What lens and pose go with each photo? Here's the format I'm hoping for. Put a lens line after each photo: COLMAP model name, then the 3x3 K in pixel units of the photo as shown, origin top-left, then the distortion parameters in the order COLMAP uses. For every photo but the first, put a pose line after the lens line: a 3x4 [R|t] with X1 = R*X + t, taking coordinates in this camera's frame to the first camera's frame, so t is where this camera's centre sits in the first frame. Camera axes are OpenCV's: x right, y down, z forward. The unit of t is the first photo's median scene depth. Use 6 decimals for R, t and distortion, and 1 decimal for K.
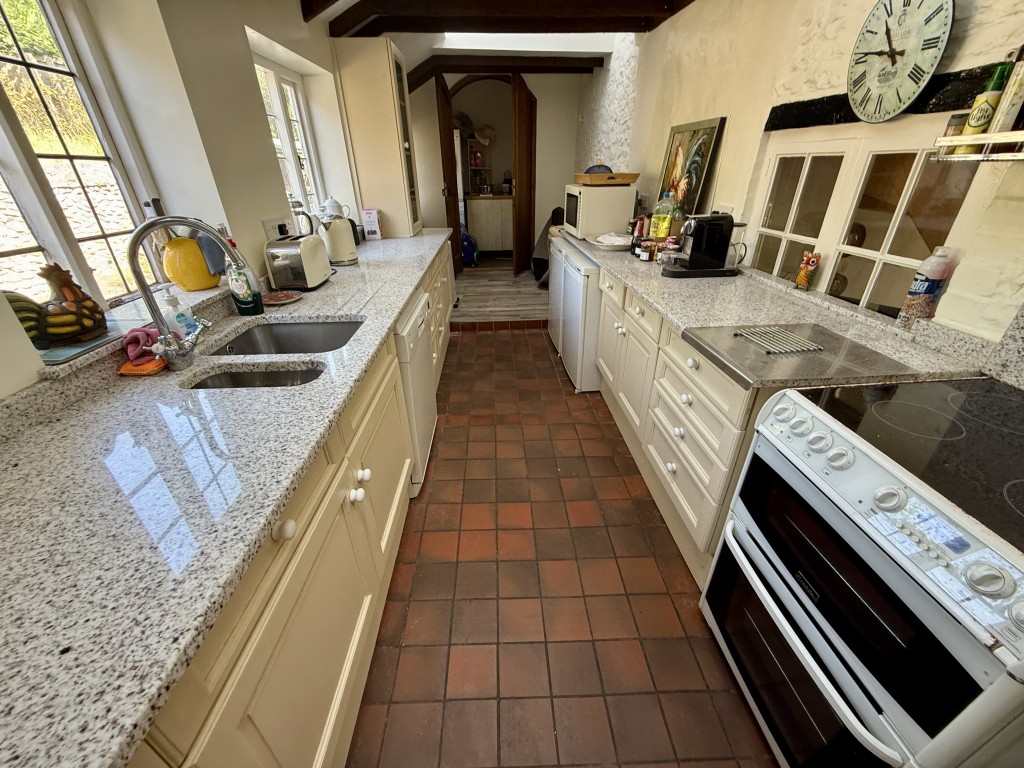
lens RADIAL K [[405.5, 0, 509.8], [0, 405.5, 385.2], [0, 0, 1]] dist [-0.004769, 0.000201]
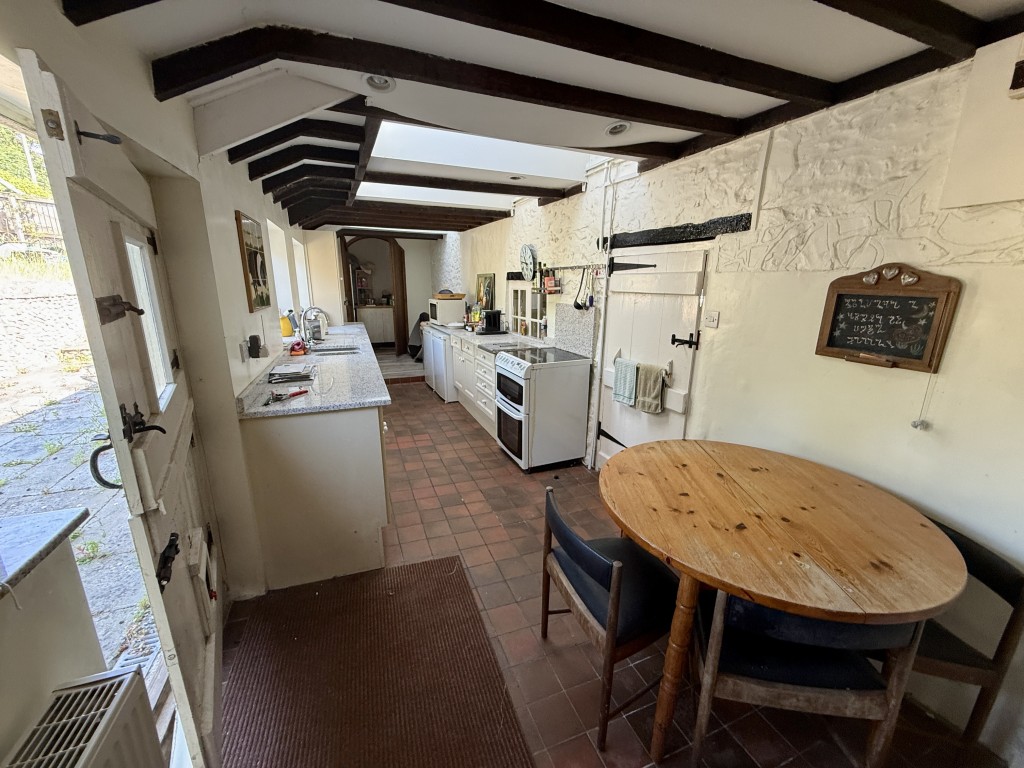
lens RADIAL K [[405.5, 0, 509.8], [0, 405.5, 388.5], [0, 0, 1]] dist [-0.004769, 0.000201]
pose [[0.945665, -0.064371, 0.318707, -0.168210], [0.139268, 0.965929, -0.218141, 0.465141], [-0.293806, 0.250674, 0.922410, -0.933841]]
